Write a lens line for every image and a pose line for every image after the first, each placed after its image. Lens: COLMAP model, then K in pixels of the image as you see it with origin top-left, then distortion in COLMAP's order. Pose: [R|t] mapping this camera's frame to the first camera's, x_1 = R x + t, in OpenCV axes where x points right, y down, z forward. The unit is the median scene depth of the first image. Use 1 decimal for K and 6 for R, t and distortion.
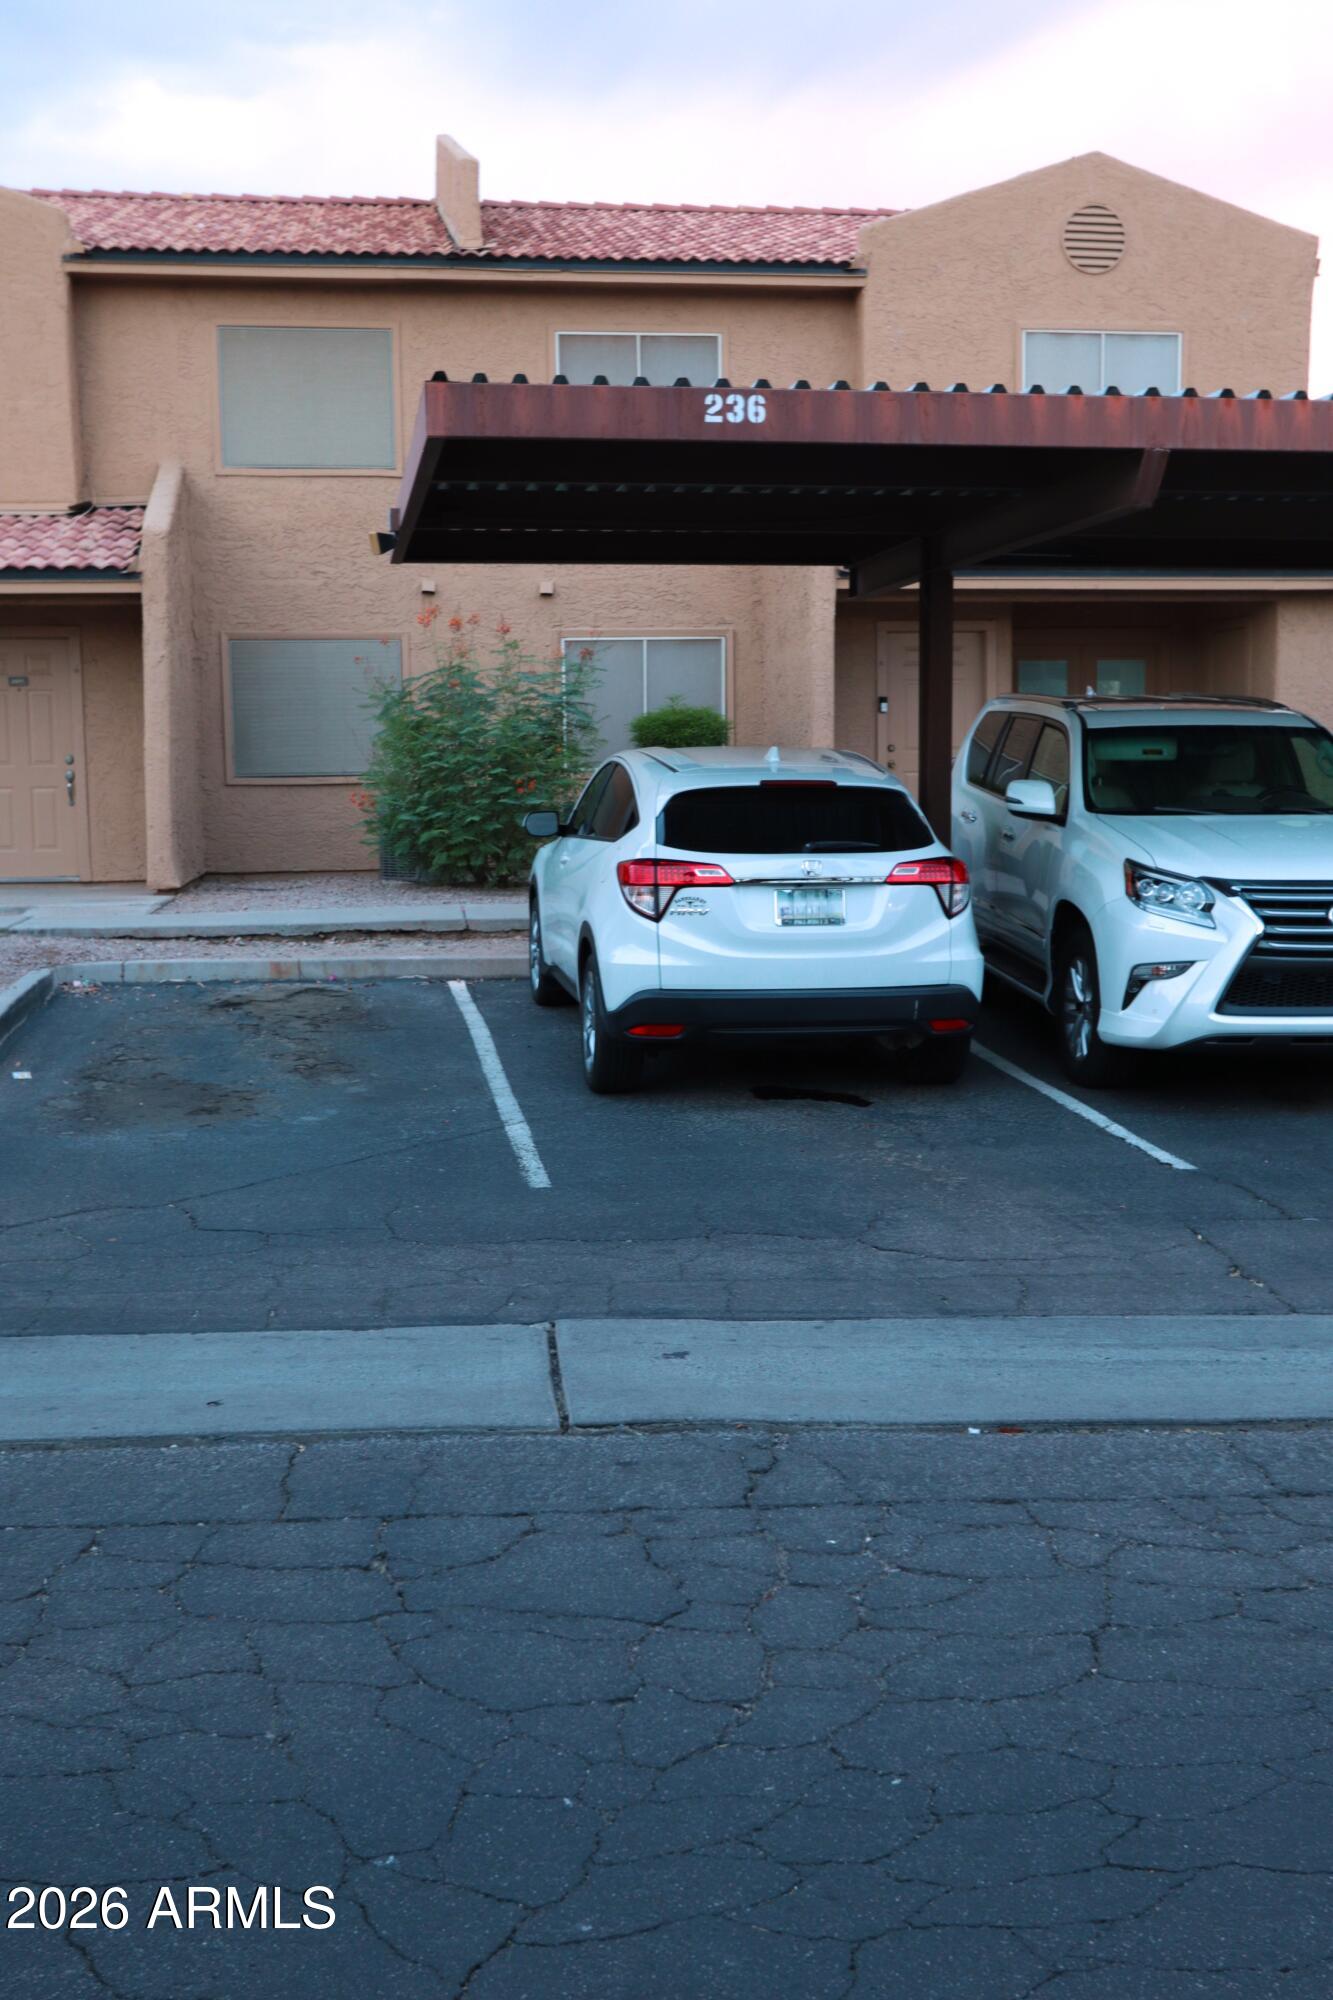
lens RADIAL K [[1941.0, 0, 666.5], [0, 1941.0, 1000.0], [0, 0, 1]] dist [0.013715, 0.019663]
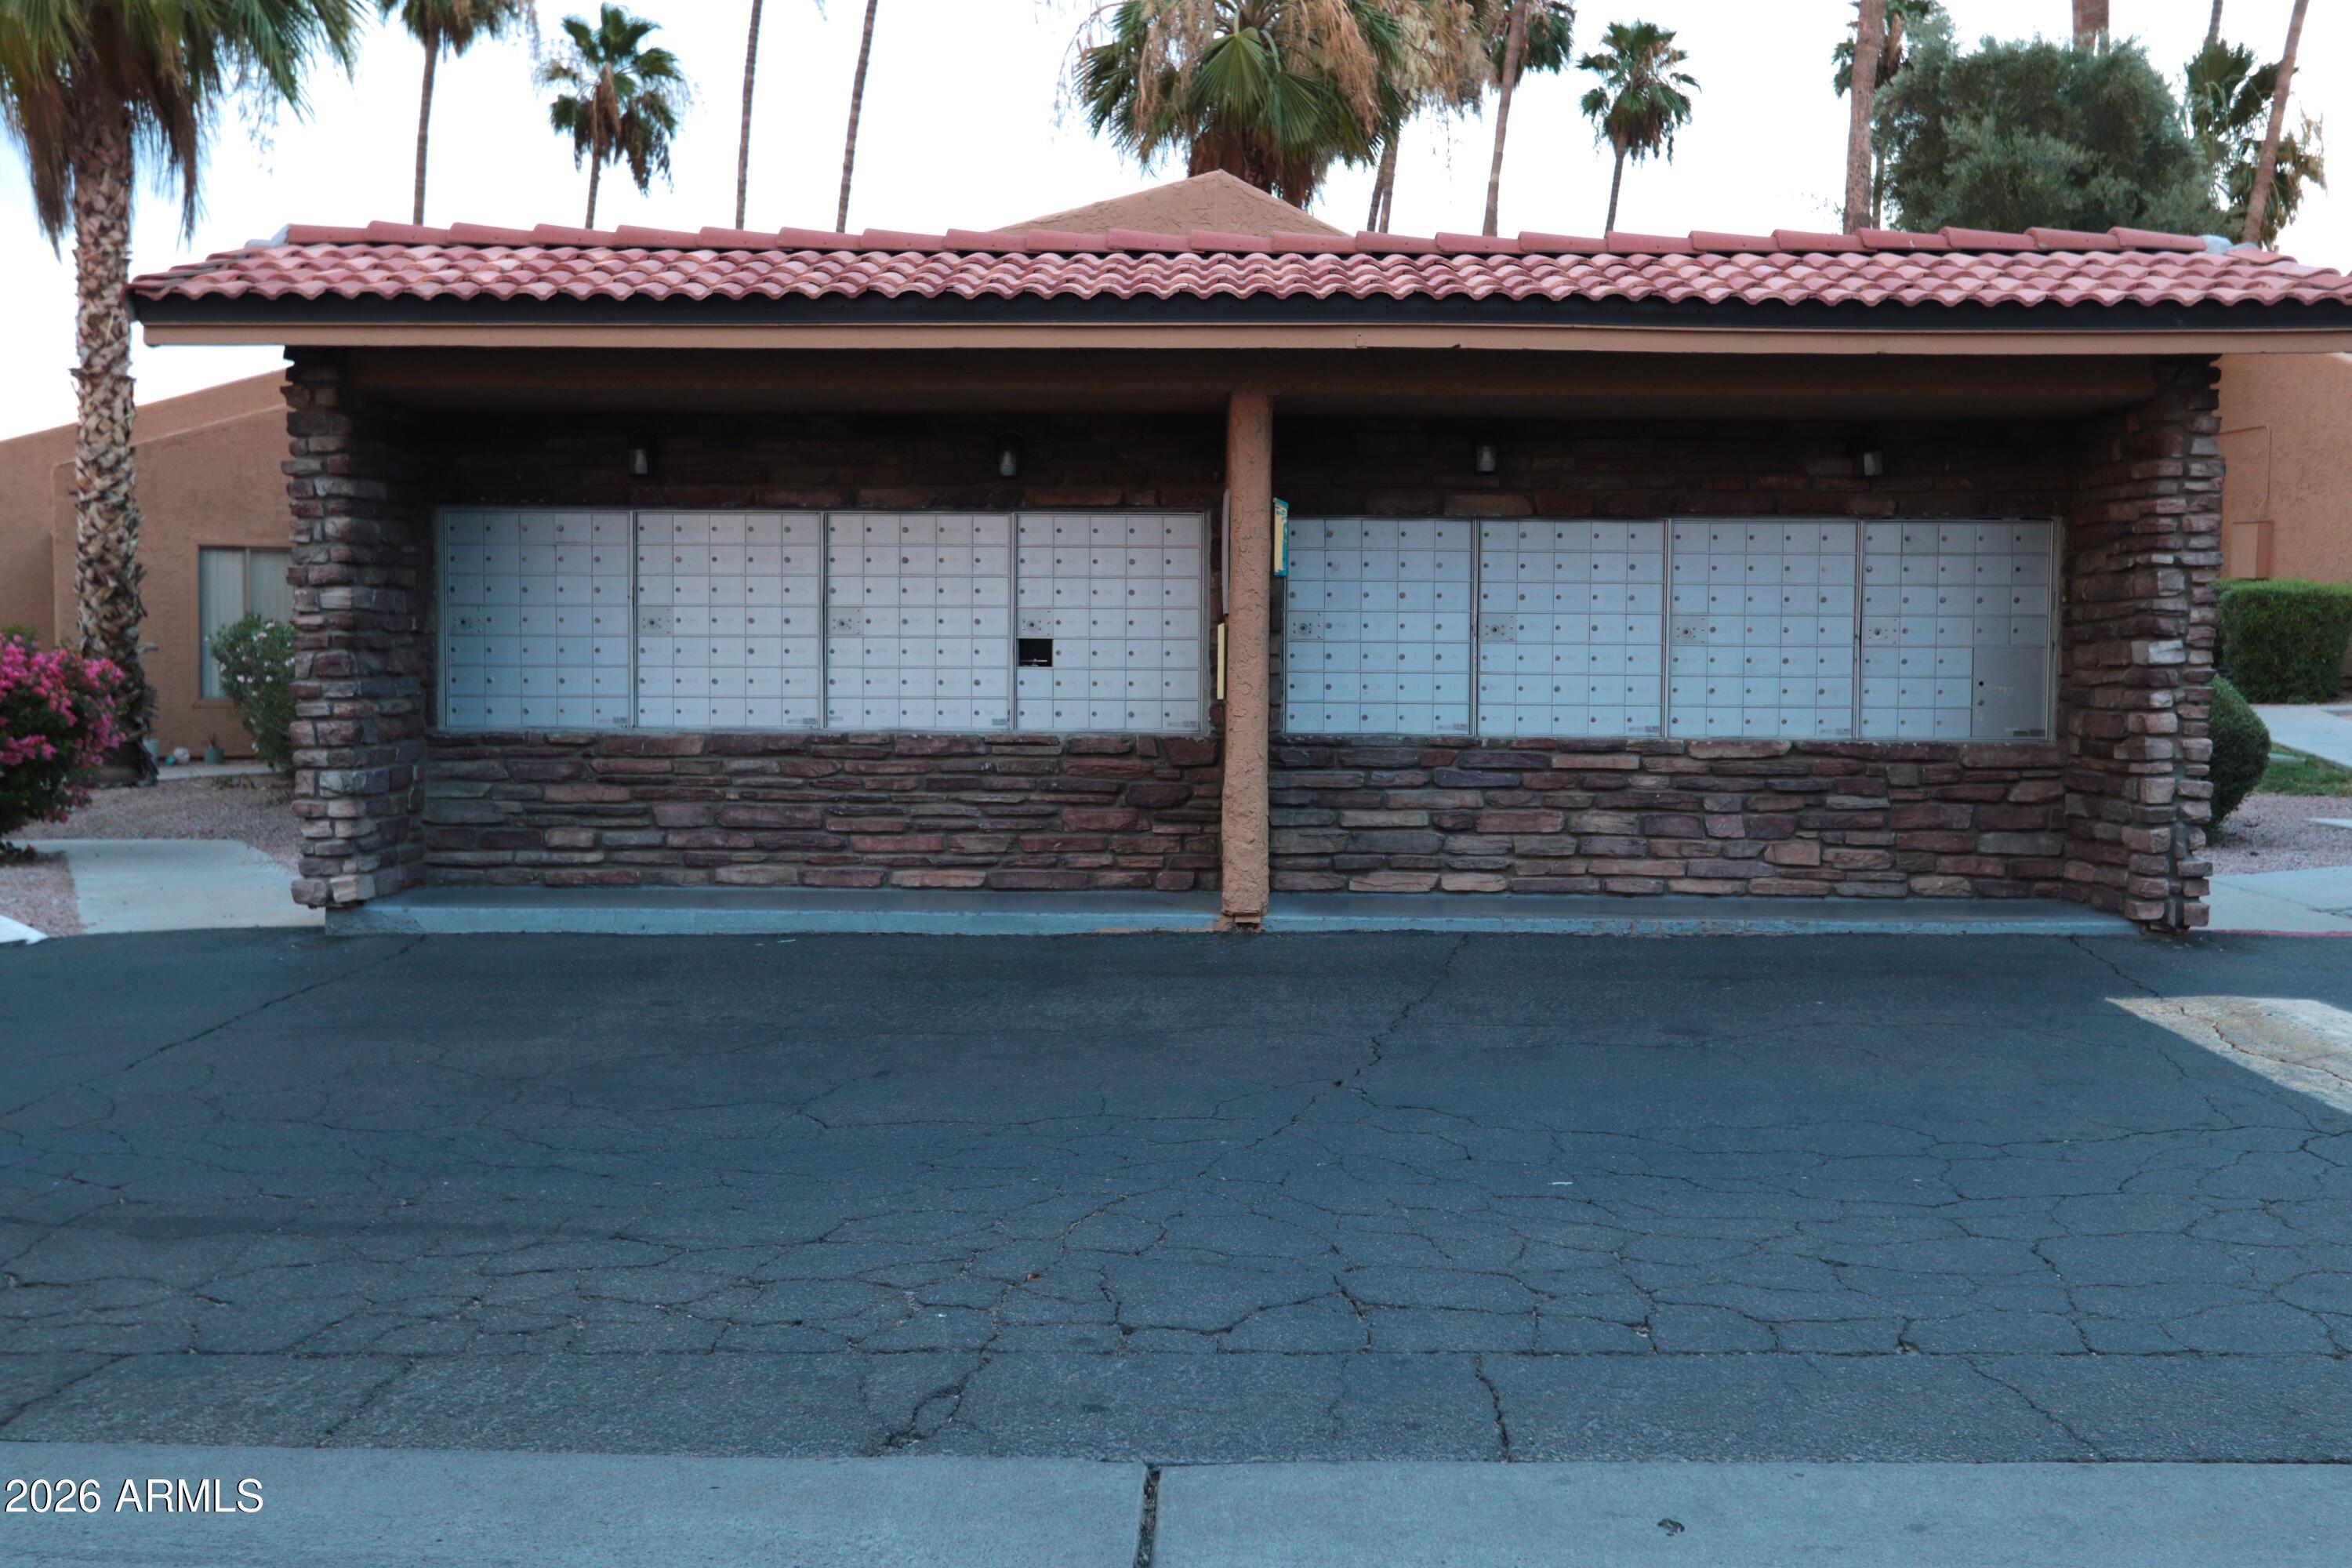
lens RADIAL K [[2282.7, 0, 1176.0], [0, 2282.7, 784.0], [0, 0, 1]] dist [0.013715, 0.019663]
pose [[-0.990305, -0.000155, 0.138910, -0.197478], [0.023539, 0.985350, 0.168913, -0.197578], [-0.136901, 0.170546, -0.975793, 1.969572]]
